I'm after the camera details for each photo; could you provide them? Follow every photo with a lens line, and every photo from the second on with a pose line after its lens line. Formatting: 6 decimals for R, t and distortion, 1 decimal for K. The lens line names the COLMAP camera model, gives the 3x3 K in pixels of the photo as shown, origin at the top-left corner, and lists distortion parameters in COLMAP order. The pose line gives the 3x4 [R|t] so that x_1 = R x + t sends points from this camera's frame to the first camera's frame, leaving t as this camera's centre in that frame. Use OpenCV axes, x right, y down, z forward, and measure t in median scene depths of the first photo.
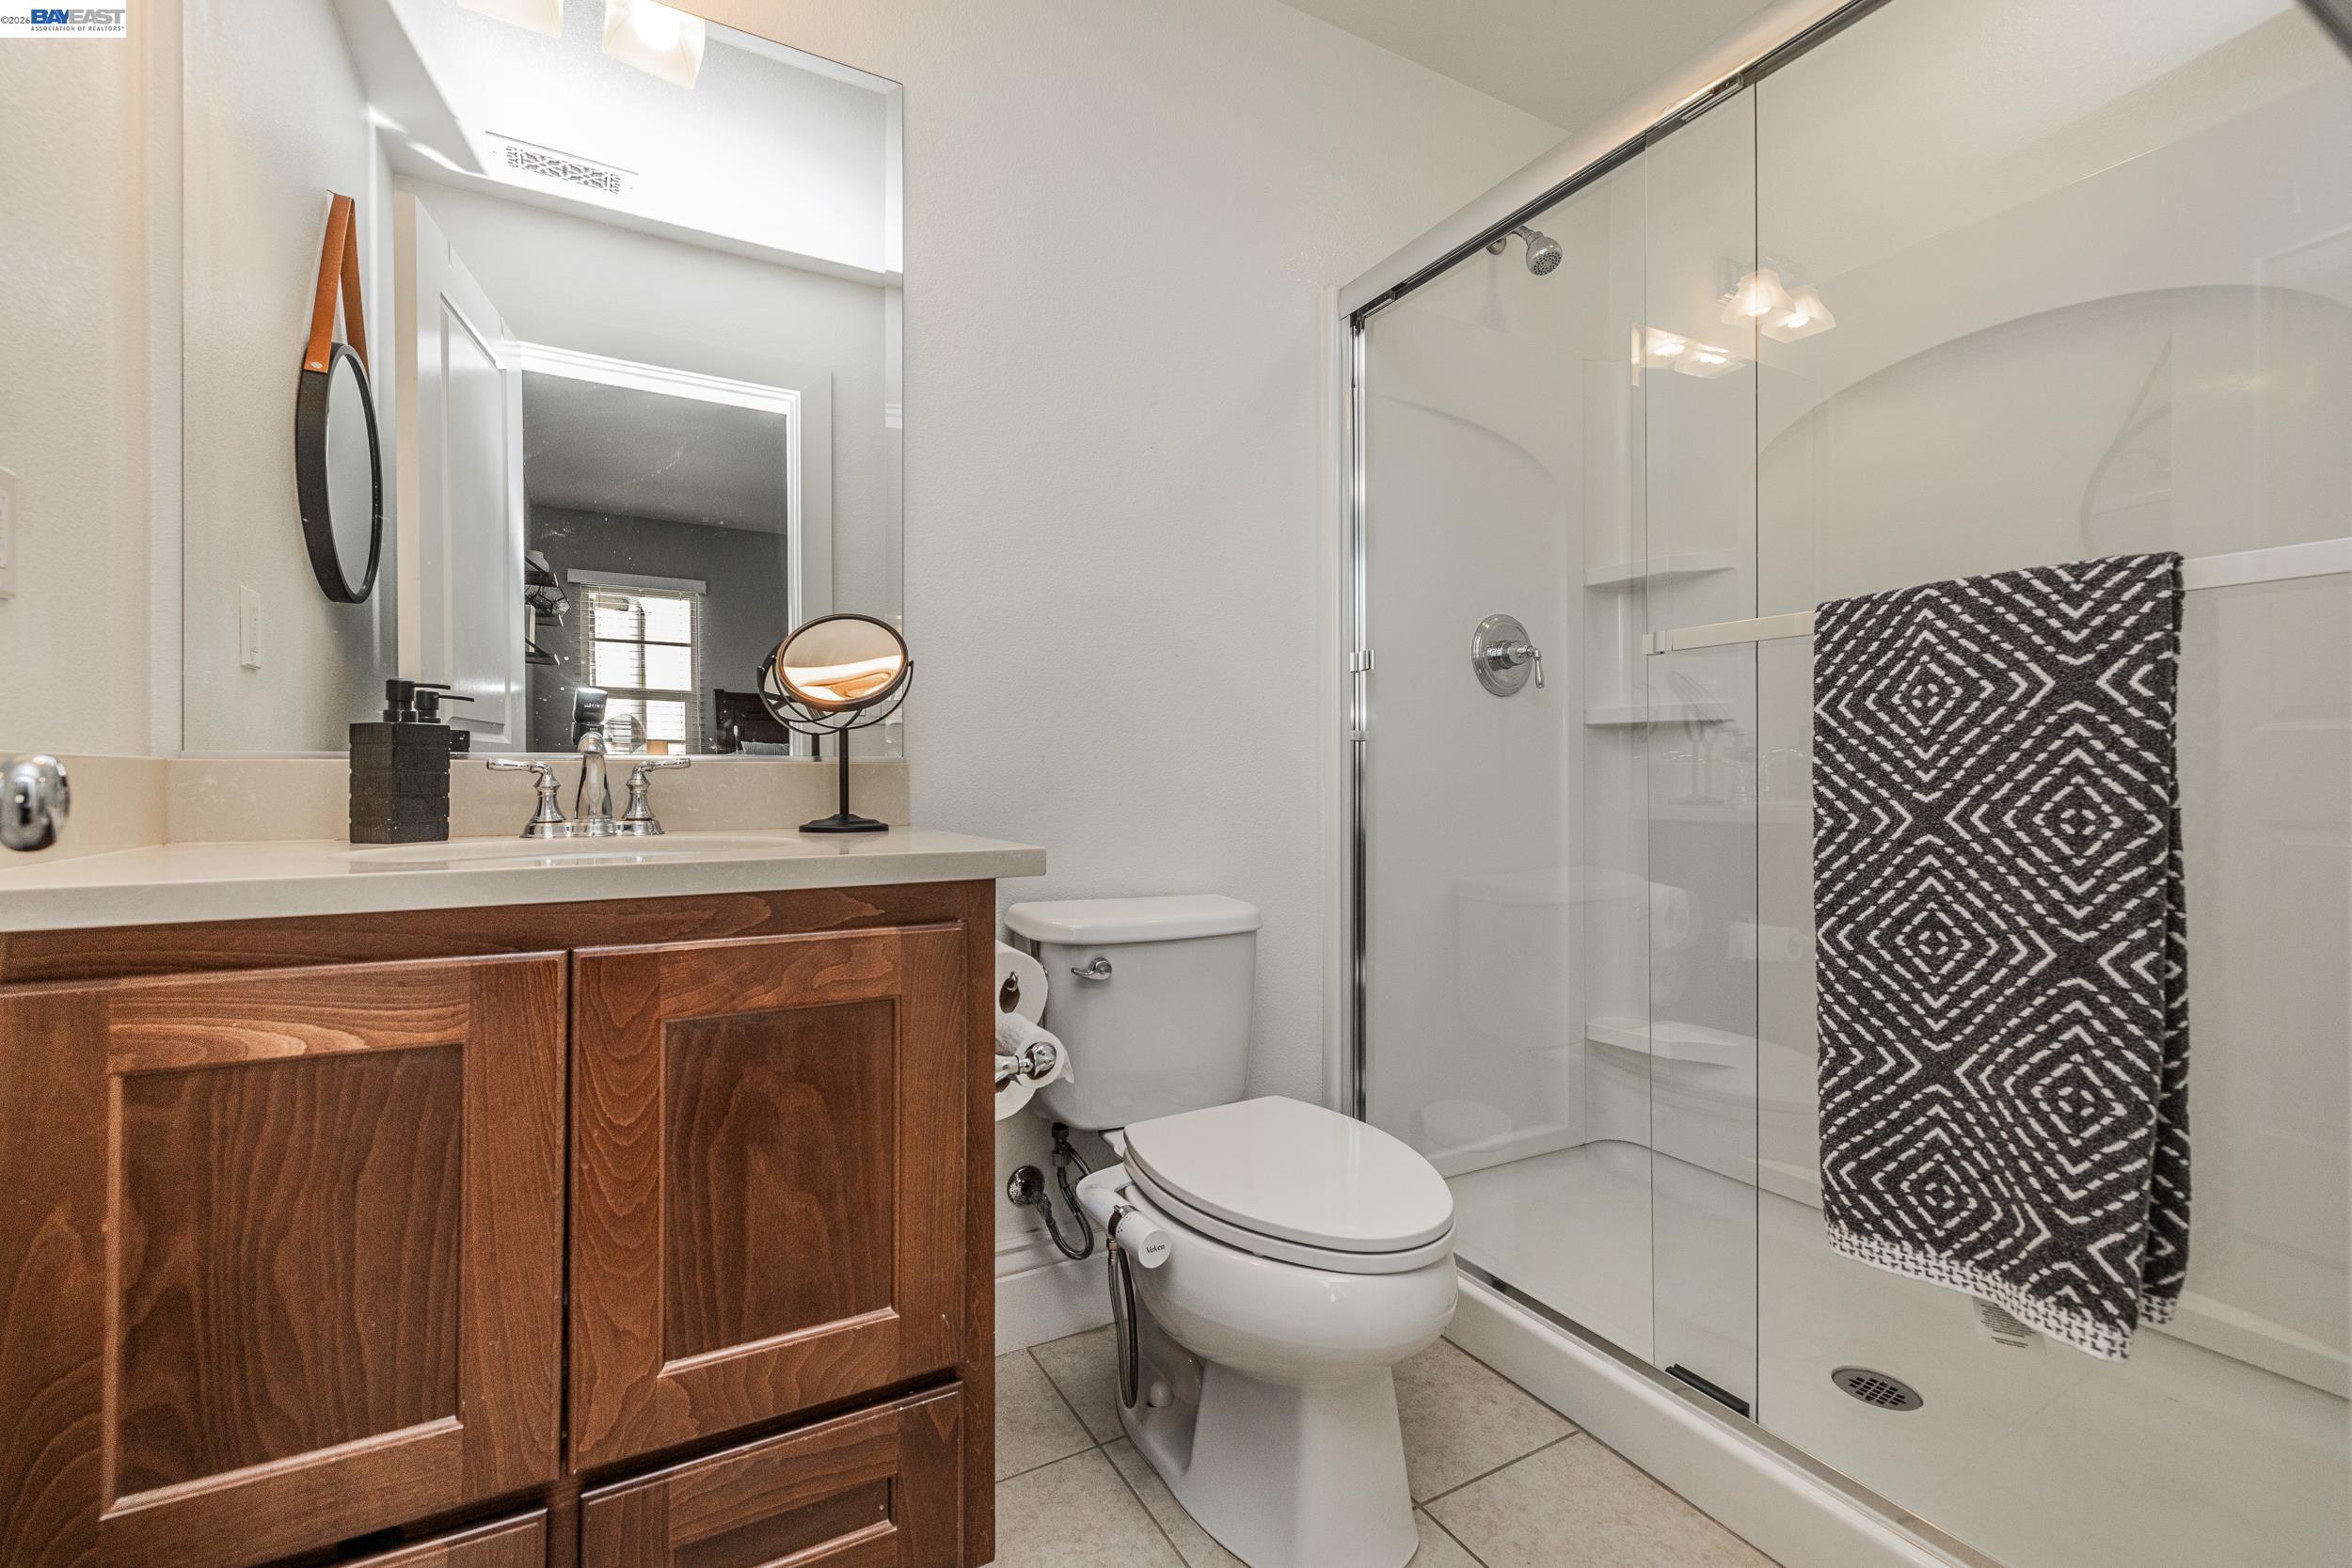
lens RADIAL K [[995.9, 0, 1176.5], [0, 995.9, 783.9], [0, 0, 1]] dist [-0.001037, -0.000159]
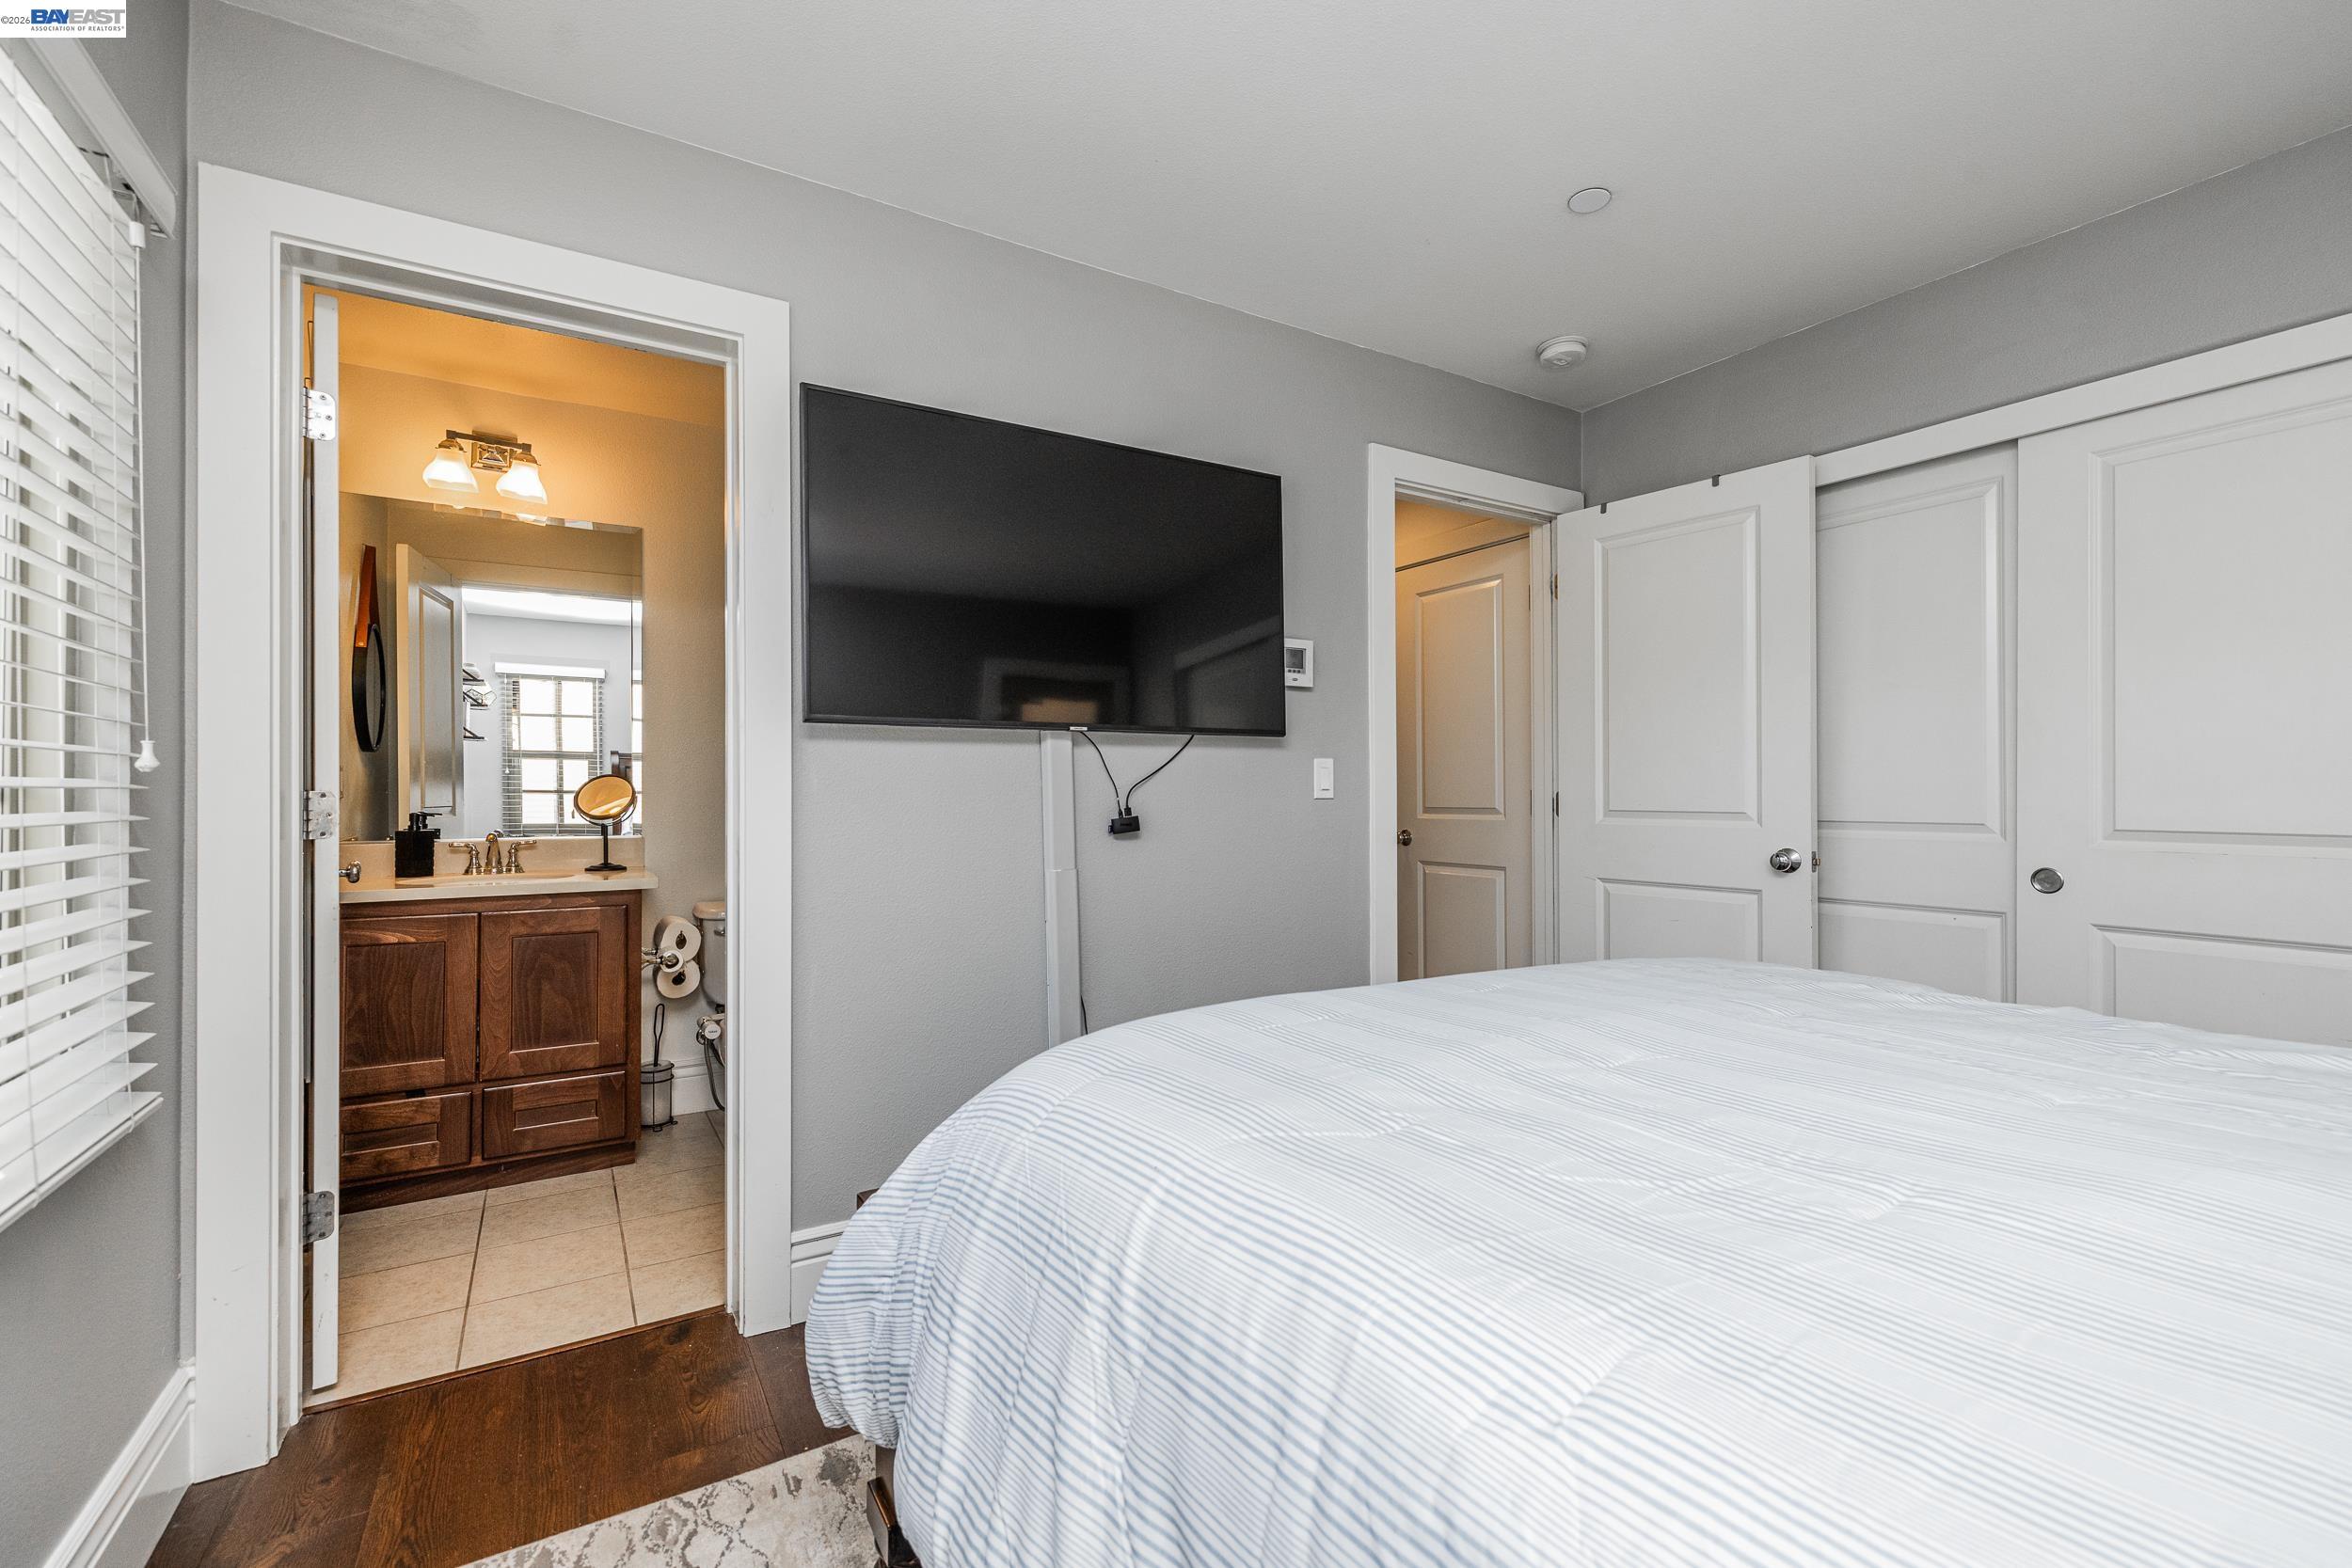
lens RADIAL K [[995.9, 0, 1170.4], [0, 995.9, 789.9], [0, 0, 1]] dist [-0.001037, -0.000159]
pose [[0.999343, -0.007370, 0.035476, 1.294203], [0.007806, 0.999895, -0.012184, -0.145935], [-0.035383, 0.012453, 0.999296, -1.967736]]
